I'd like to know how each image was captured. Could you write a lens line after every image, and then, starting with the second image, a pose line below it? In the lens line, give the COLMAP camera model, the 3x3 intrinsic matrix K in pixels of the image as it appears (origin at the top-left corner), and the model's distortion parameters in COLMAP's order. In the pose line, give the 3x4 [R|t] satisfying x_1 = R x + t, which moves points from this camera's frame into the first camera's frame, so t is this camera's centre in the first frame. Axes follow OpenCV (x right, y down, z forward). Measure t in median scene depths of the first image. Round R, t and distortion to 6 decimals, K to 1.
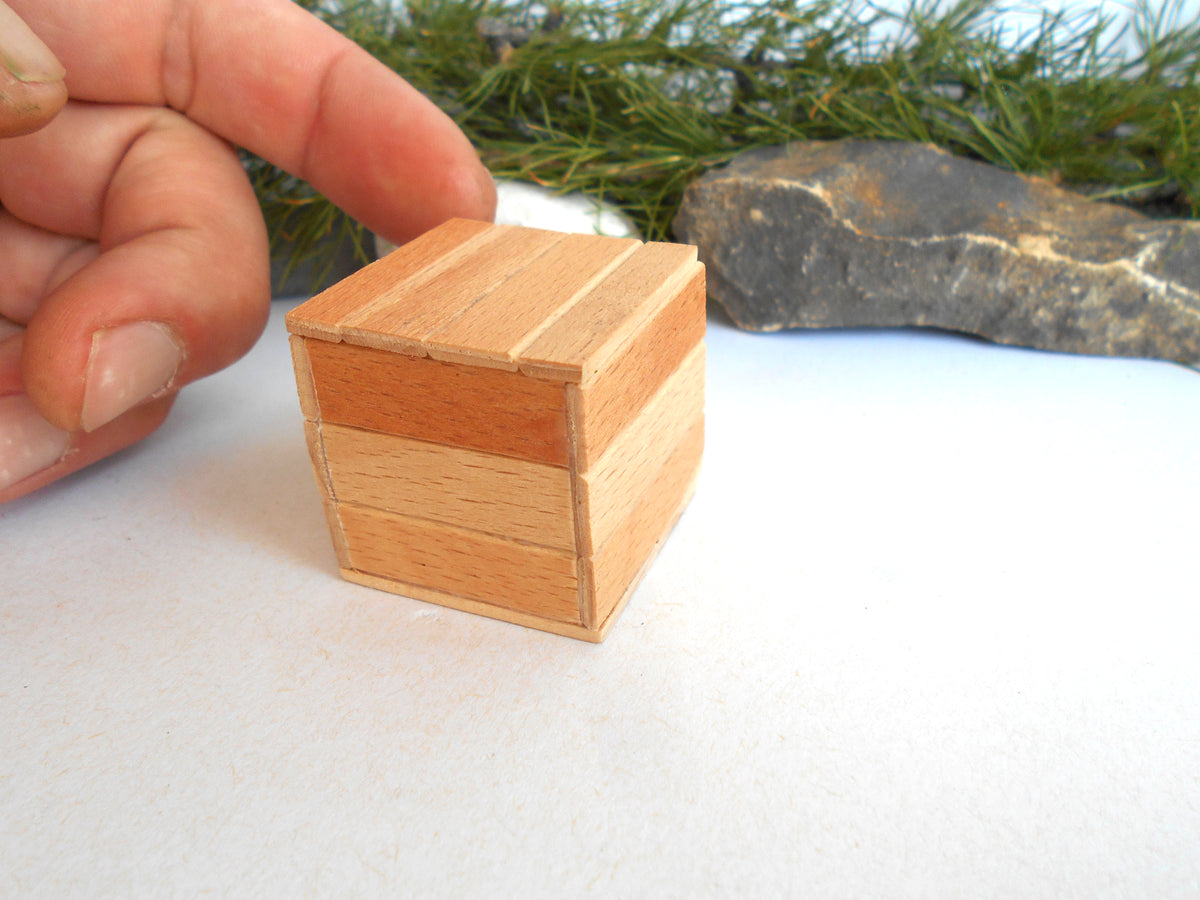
lens RADIAL K [[1016.7, 0, 600.0], [0, 1016.7, 450.0], [0, 0, 1]] dist [-0.032590, 0.027080]
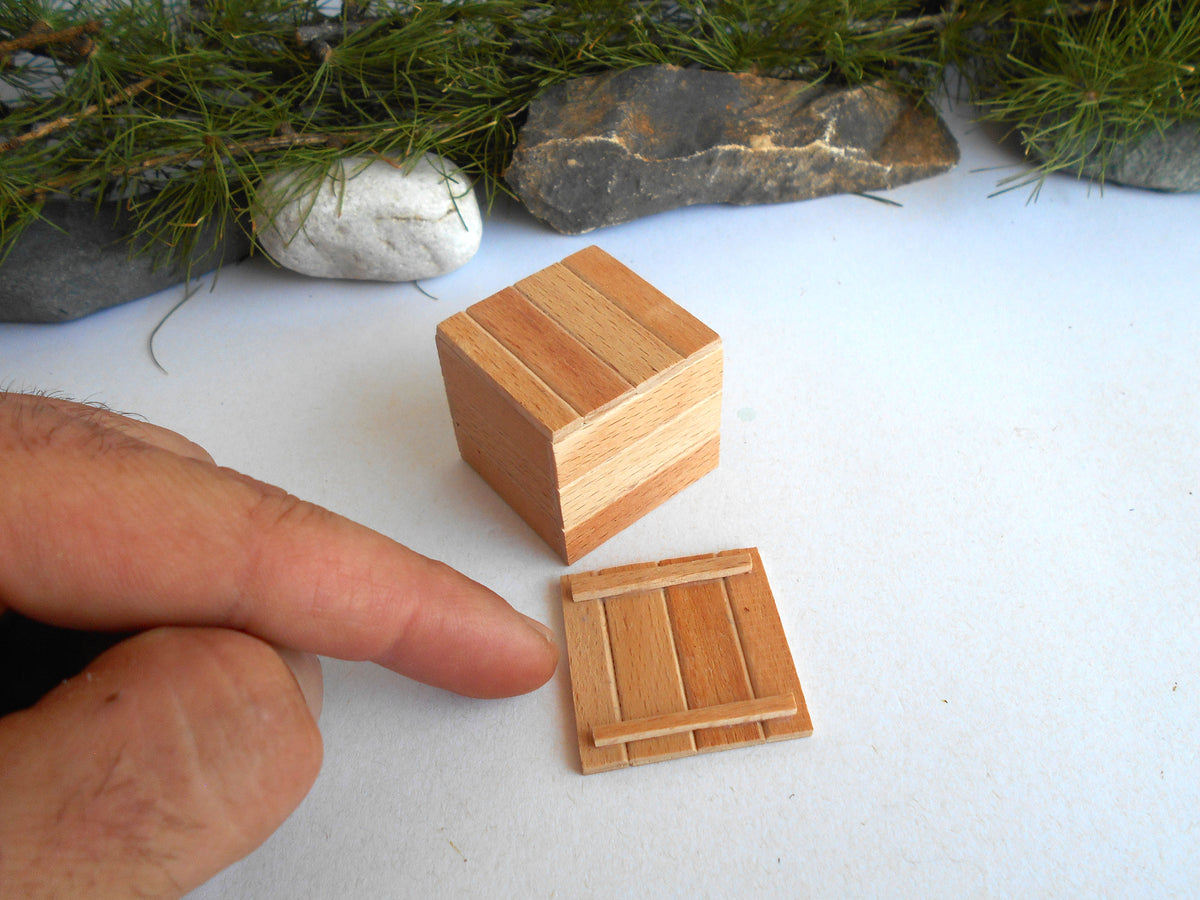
lens RADIAL K [[1016.7, 0, 600.0], [0, 1016.7, 450.0], [0, 0, 1]] dist [-0.032590, 0.027080]
pose [[0.915740, -0.304541, 0.262060, -0.275603], [0.221978, 0.927172, 0.301791, -0.273672], [-0.334883, -0.218190, 0.916650, -0.317893]]
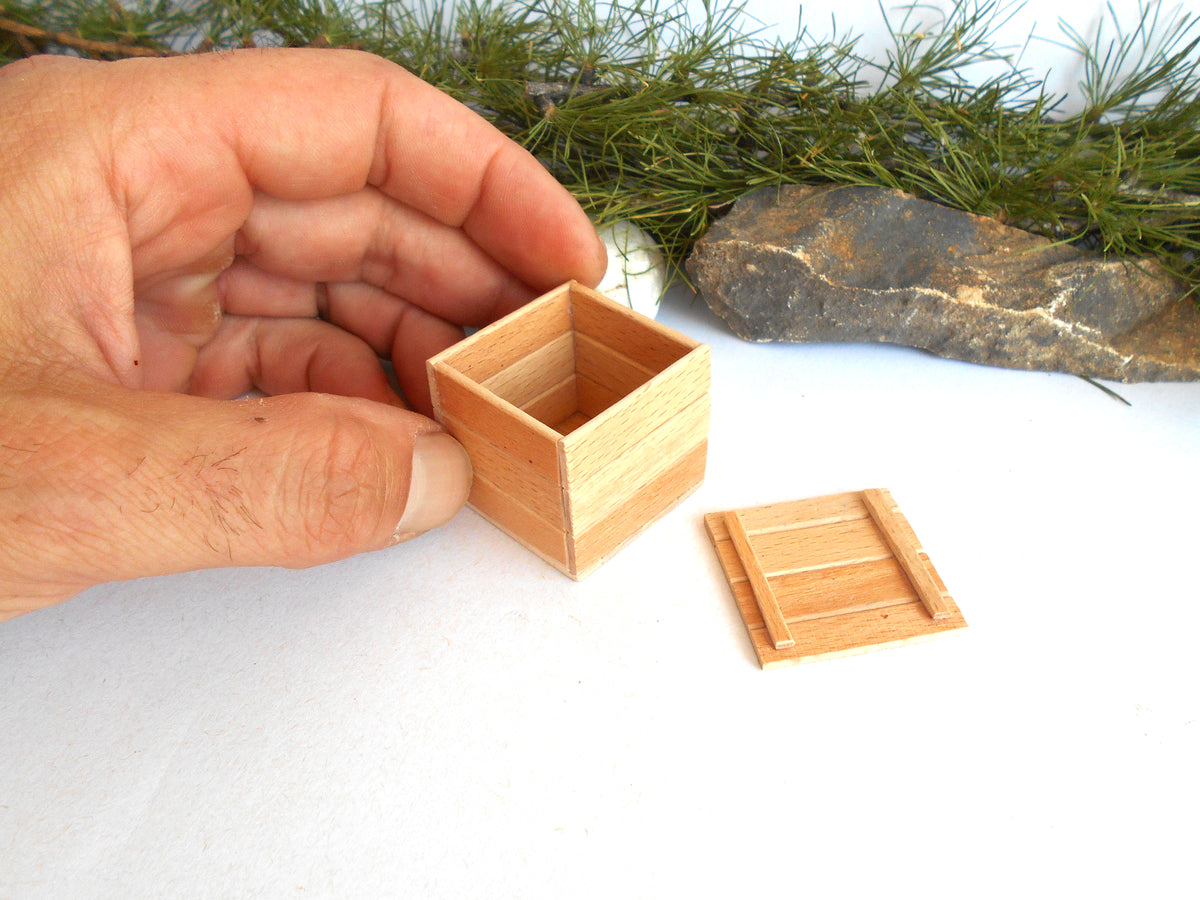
lens RADIAL K [[1029.9, 0, 600.0], [0, 1029.9, 450.0], [0, 0, 1]] dist [-0.019331, 0.008250]
pose [[0.999683, -0.002942, -0.025015, -0.003069], [0.007942, 0.979312, 0.202201, -0.268157], [0.023903, -0.202335, 0.979025, -0.305202]]
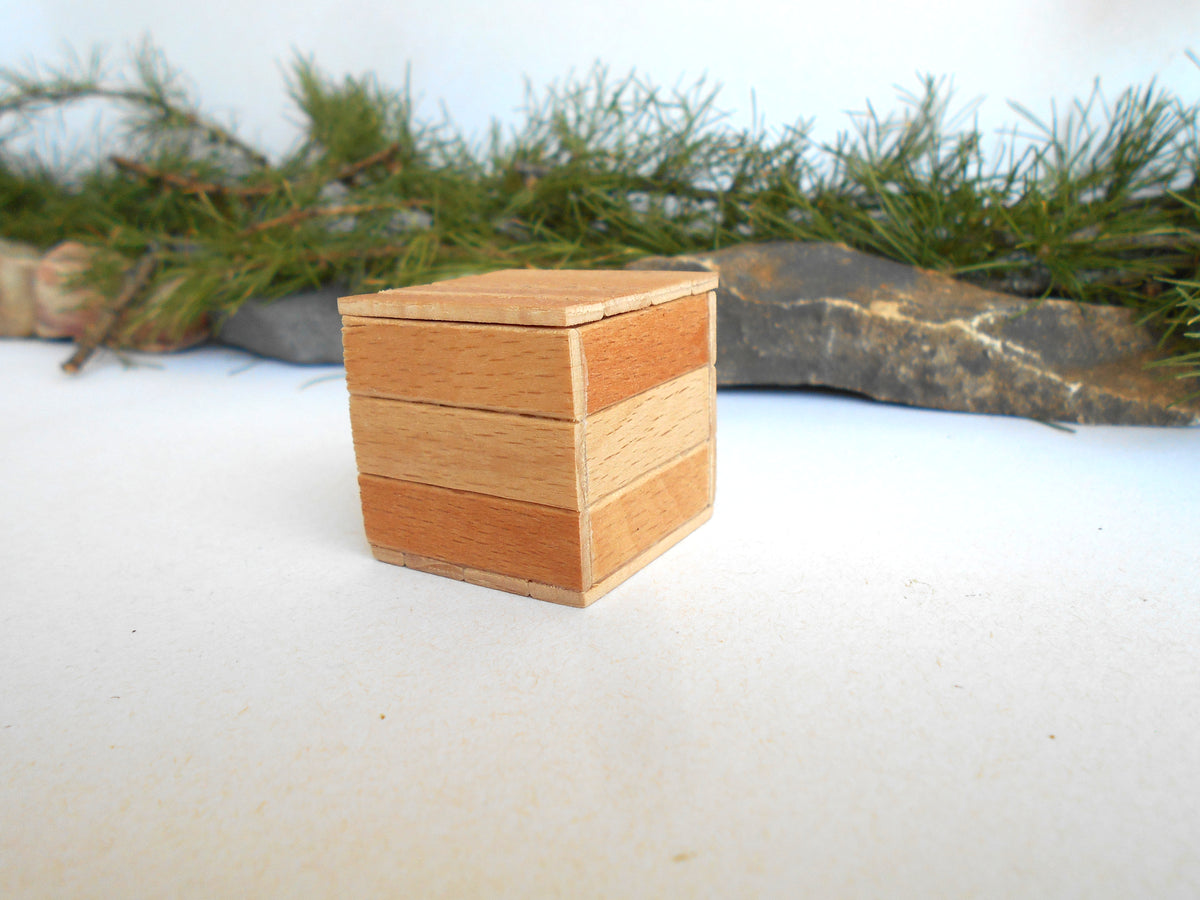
lens RADIAL K [[1016.7, 0, 600.0], [0, 1016.7, 450.0], [0, 0, 1]] dist [-0.032590, 0.027080]
pose [[0.950271, 0.061422, -0.305307, 0.471975], [-0.130402, 0.968753, -0.210980, 0.248543], [0.282808, 0.240301, 0.928588, -0.162817]]
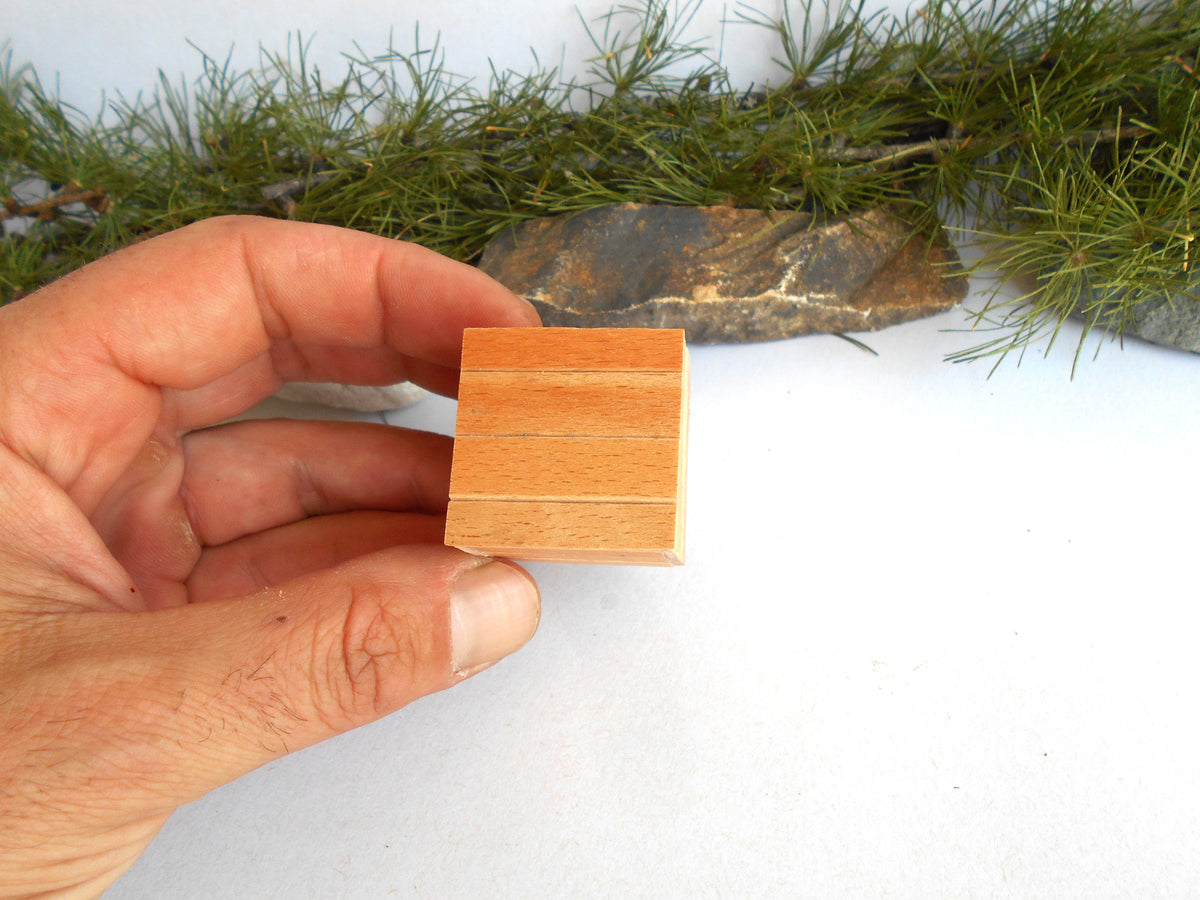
lens RADIAL K [[1029.9, 0, 600.0], [0, 1029.9, 450.0], [0, 0, 1]] dist [-0.019331, 0.008250]
pose [[0.969494, -0.241554, -0.041632, 0.290232], [0.243179, 0.926555, 0.286984, -0.426073], [-0.030747, -0.288354, 0.957030, -0.370522]]
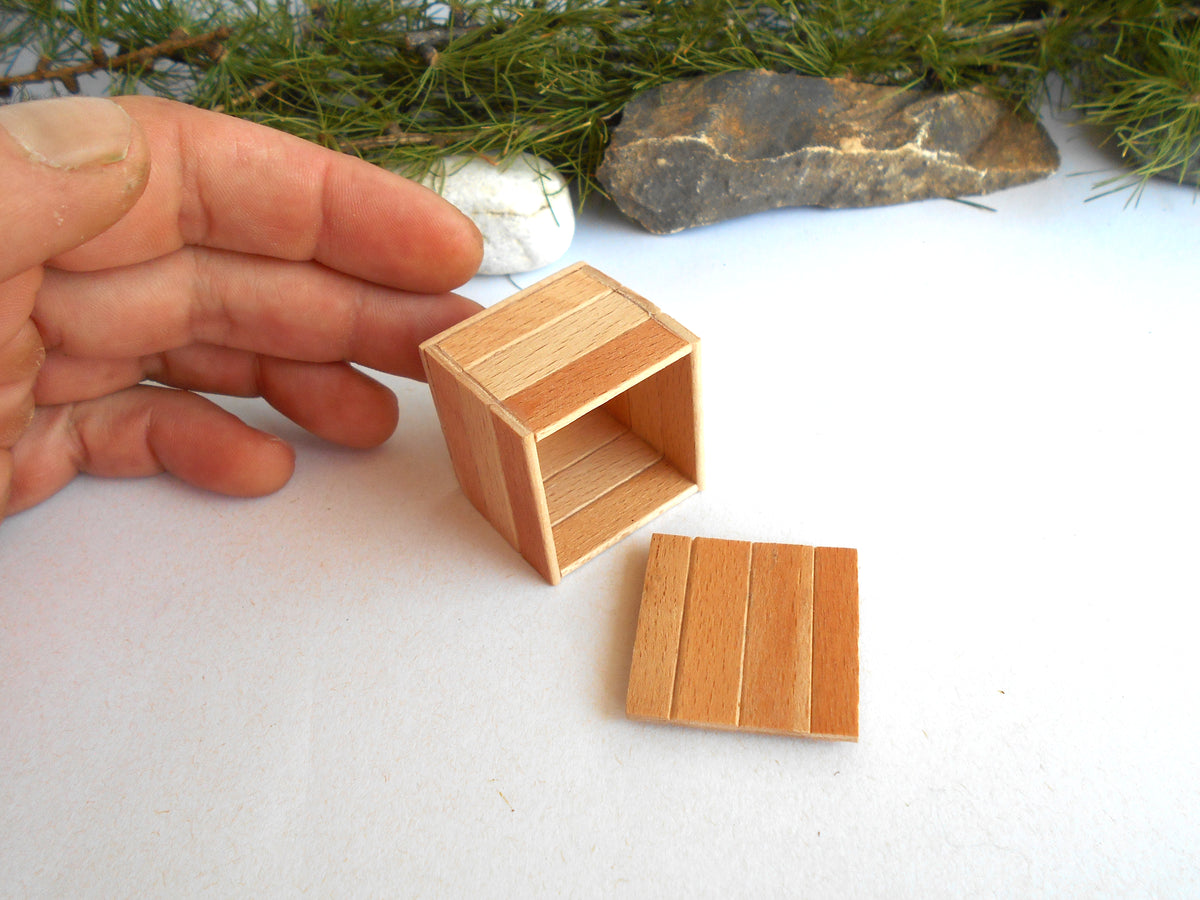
lens RADIAL K [[1016.7, 0, 600.0], [0, 1016.7, 450.0], [0, 0, 1]] dist [-0.032590, 0.027080]
pose [[0.951084, -0.261169, 0.165013, -0.252818], [0.215410, 0.943513, 0.251757, -0.225631], [-0.221443, -0.203897, 0.953619, -0.371363]]
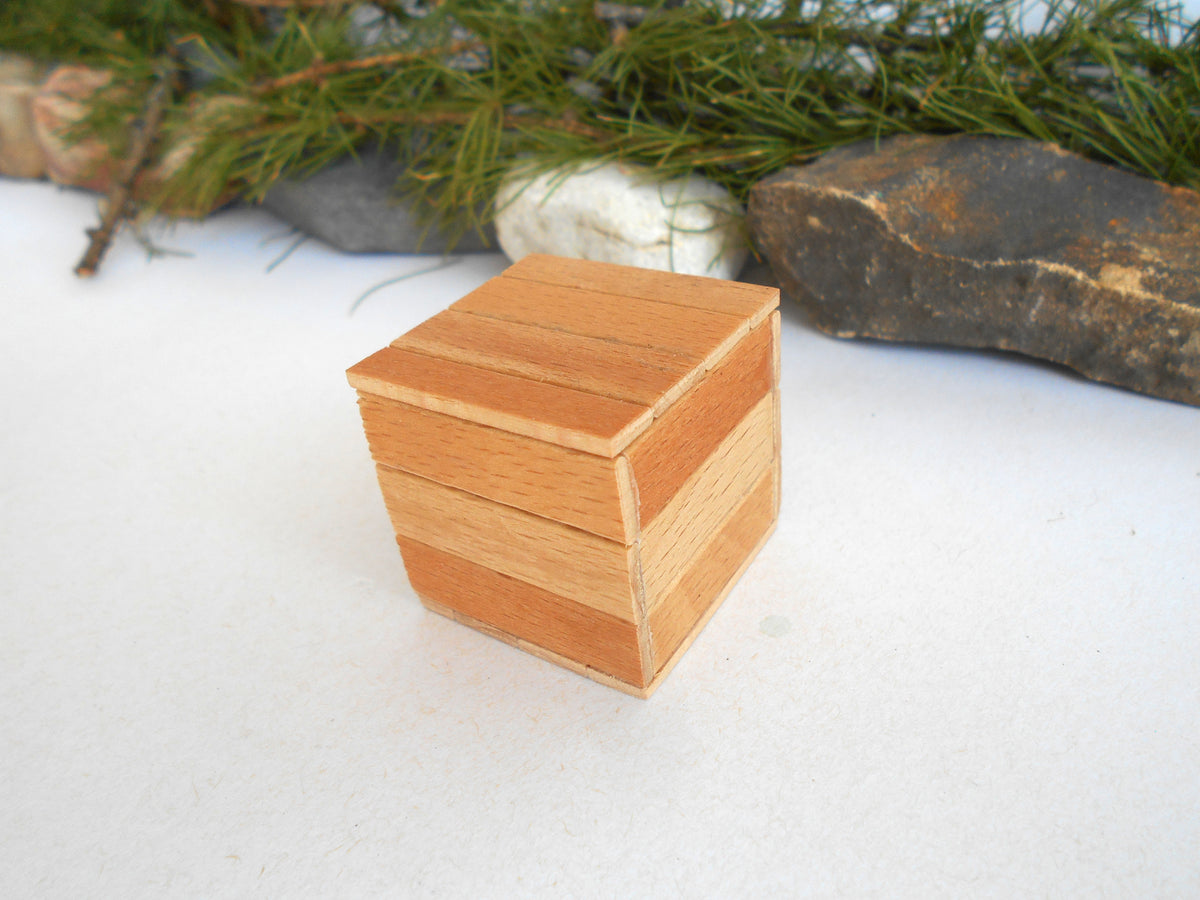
lens RADIAL K [[1016.7, 0, 600.0], [0, 1016.7, 450.0], [0, 0, 1]] dist [-0.032590, 0.027080]
pose [[0.928256, 0.136024, -0.346176, 0.324982], [-0.102210, 0.988184, 0.114218, -0.106741], [0.357621, -0.070641, 0.931191, 0.021750]]
